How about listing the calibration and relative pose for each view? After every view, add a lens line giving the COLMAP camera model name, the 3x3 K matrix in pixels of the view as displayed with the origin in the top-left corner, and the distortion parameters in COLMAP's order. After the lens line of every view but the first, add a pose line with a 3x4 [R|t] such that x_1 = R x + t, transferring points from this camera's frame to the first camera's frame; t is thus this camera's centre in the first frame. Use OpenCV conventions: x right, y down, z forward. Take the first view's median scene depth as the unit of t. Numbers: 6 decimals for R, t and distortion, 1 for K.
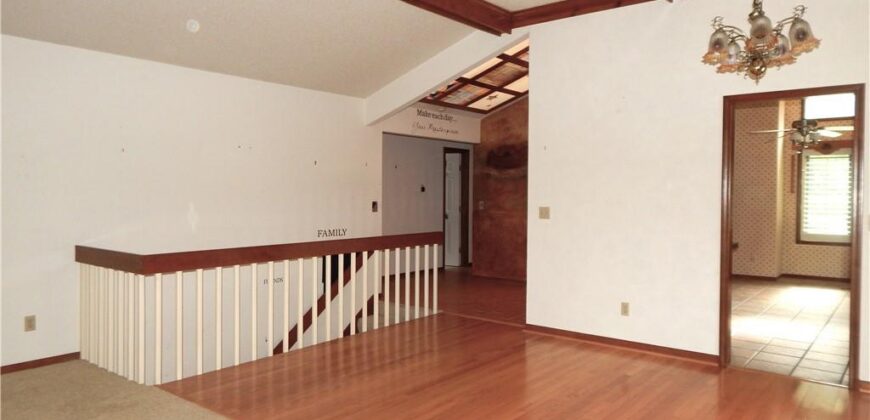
lens RADIAL K [[579.9, 0, 427.4], [0, 579.9, 209.5], [0, 0, 1]] dist [-0.011188, 0.003246]
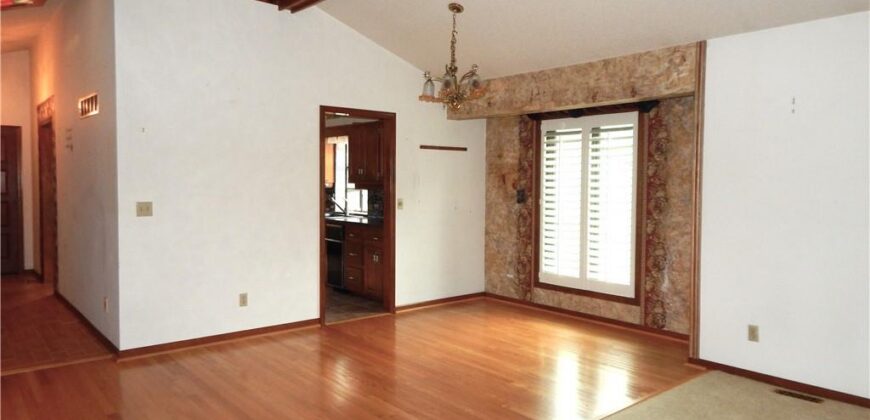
lens RADIAL K [[579.9, 0, 436.3], [0, 579.9, 207.9], [0, 0, 1]] dist [-0.011188, 0.003246]
pose [[0.179273, -0.044140, 0.982809, -0.314127], [0.024543, 0.998883, 0.040385, -0.011300], [-0.983493, 0.016881, 0.180156, 0.261006]]
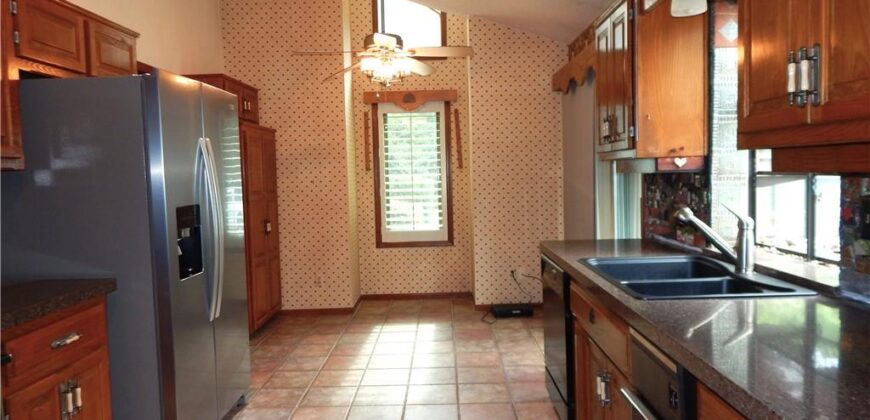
lens RADIAL K [[579.9, 0, 433.7], [0, 579.9, 211.3], [0, 0, 1]] dist [-0.011188, 0.003246]
pose [[0.778945, -0.062787, 0.623941, 0.283039], [0.044498, 0.998001, 0.044876, -0.009290], [-0.625511, -0.007192, 0.780182, 0.449969]]
